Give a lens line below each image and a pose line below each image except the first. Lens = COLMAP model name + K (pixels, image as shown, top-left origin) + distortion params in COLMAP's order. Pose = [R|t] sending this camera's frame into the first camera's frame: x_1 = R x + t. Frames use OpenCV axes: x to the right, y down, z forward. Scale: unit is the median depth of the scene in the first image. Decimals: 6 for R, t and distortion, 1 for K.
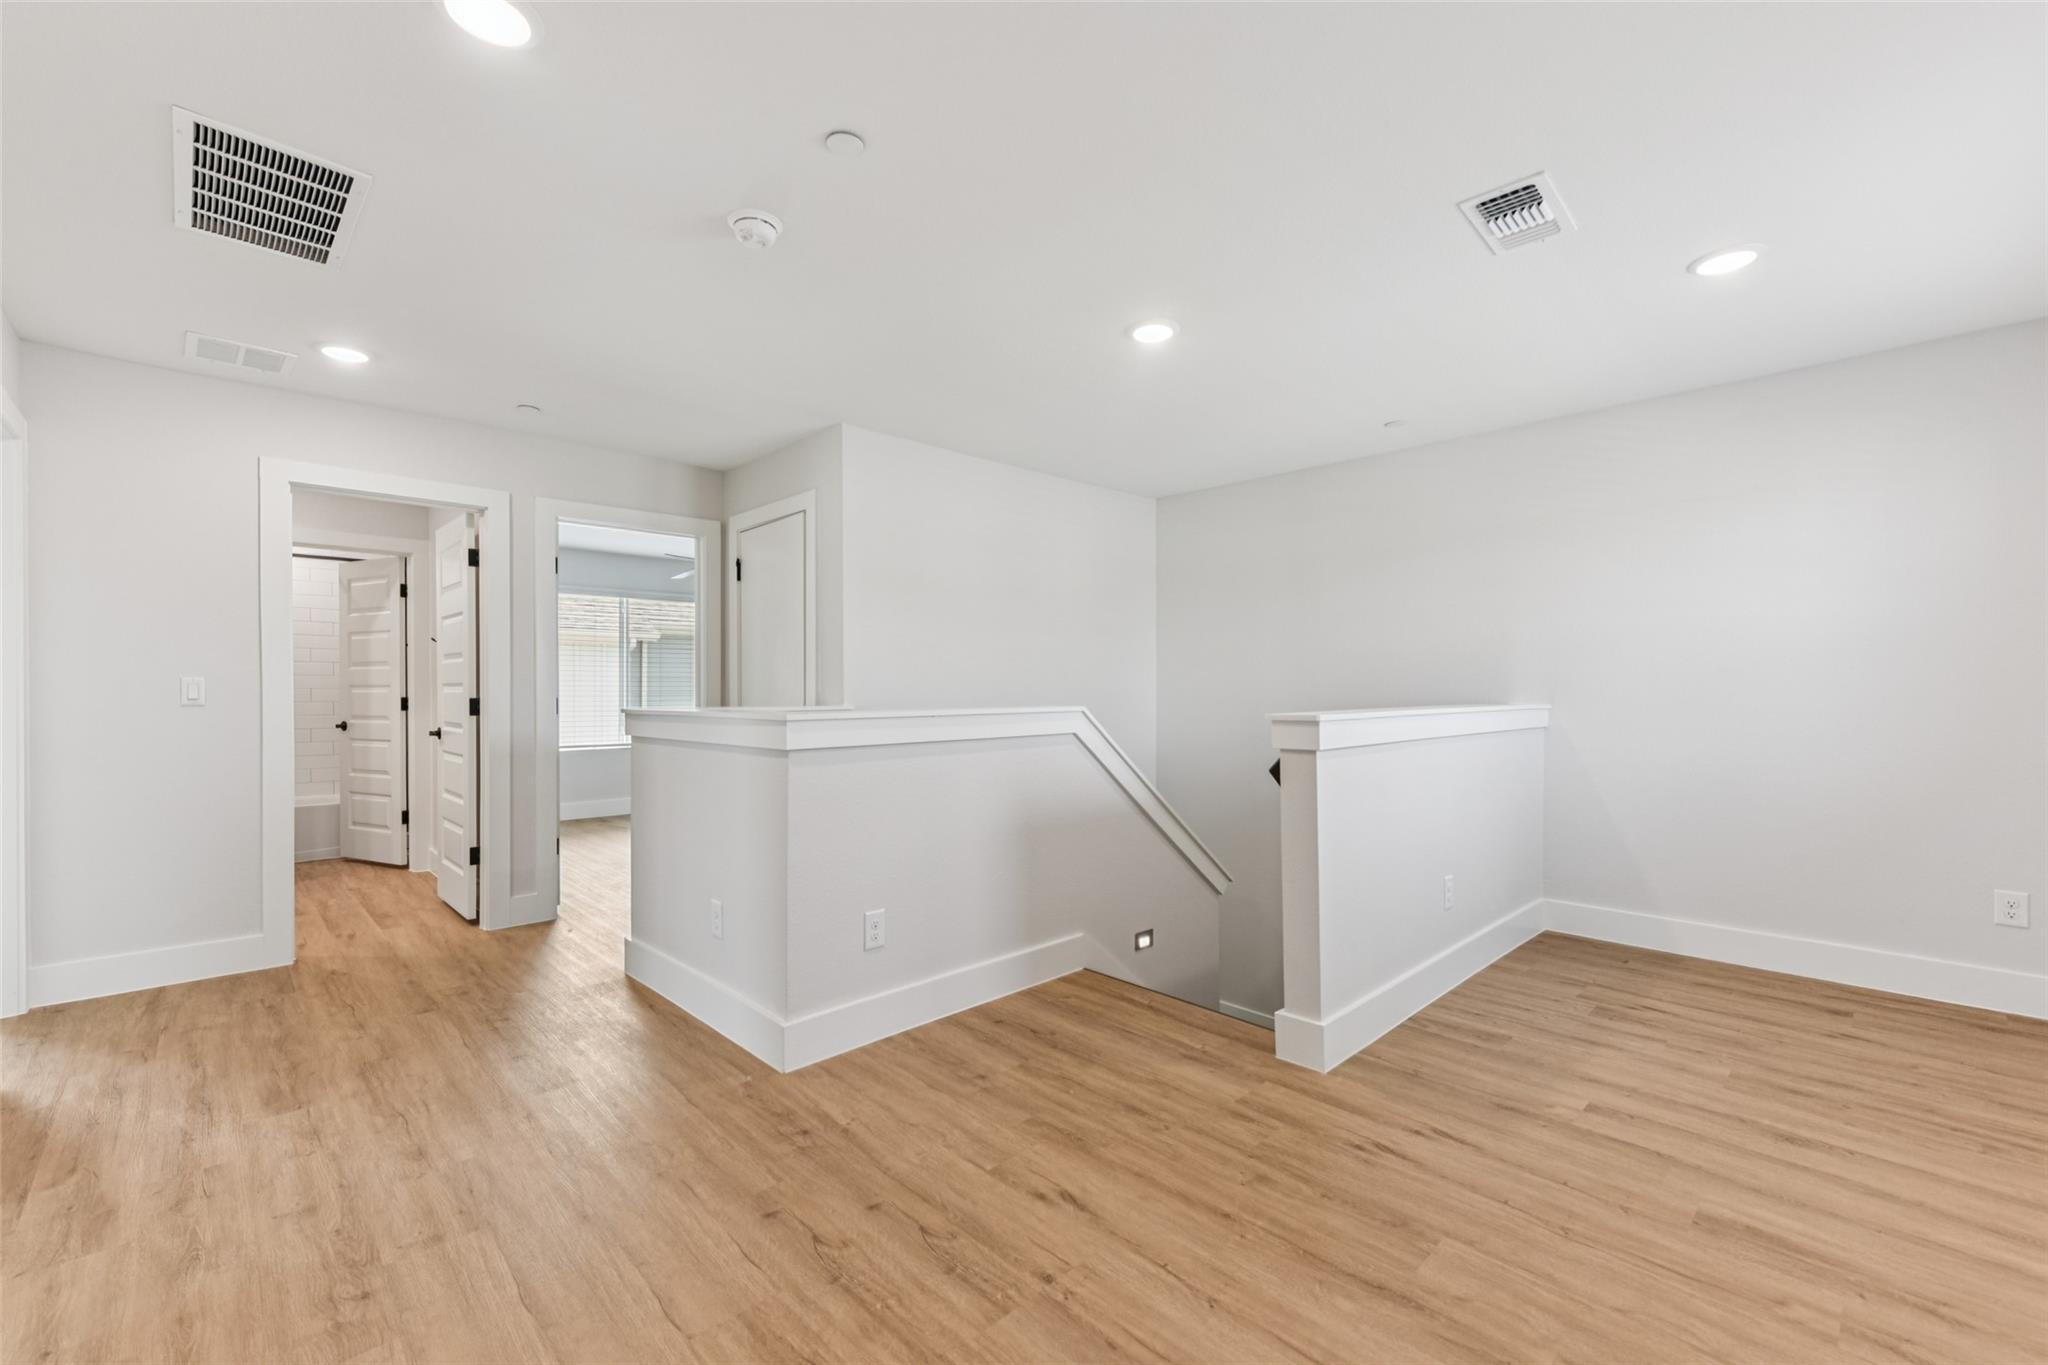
lens RADIAL K [[858.5, 0, 1024.0], [0, 858.5, 682.5], [0, 0, 1]] dist [0.002309, 0.000306]
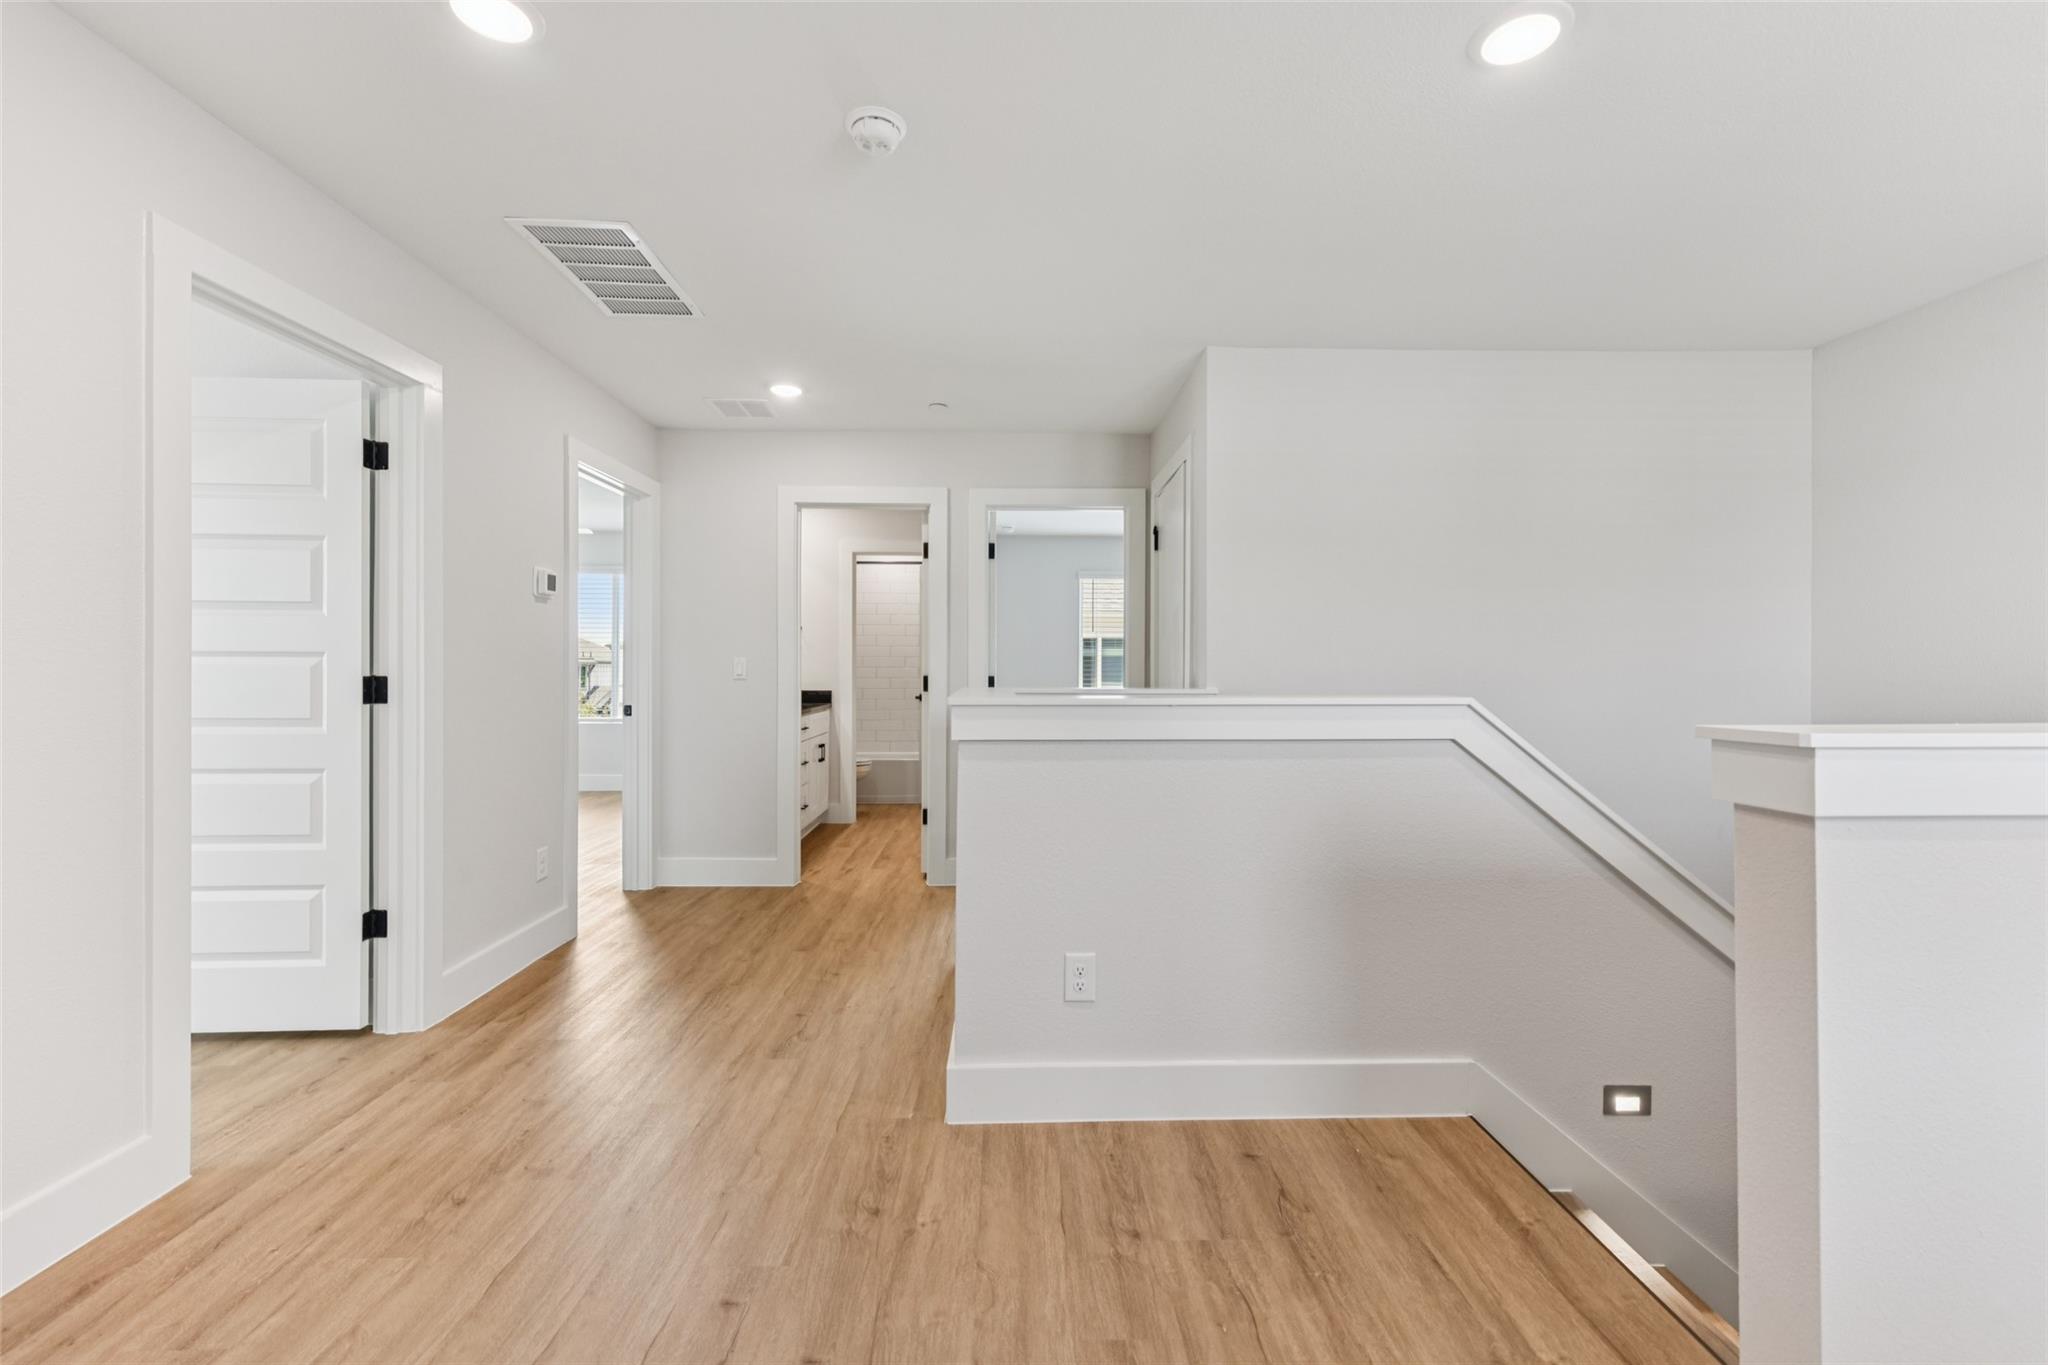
lens RADIAL K [[858.6, 0, 1024.2], [0, 858.6, 662.9], [0, 0, 1]] dist [0.000576, -0.000438]
pose [[0.732202, -0.001616, -0.681085, 0.312753], [0.001758, 0.999998, -0.000482, 0.003099], [0.681085, -0.000844, 0.732204, 0.388609]]
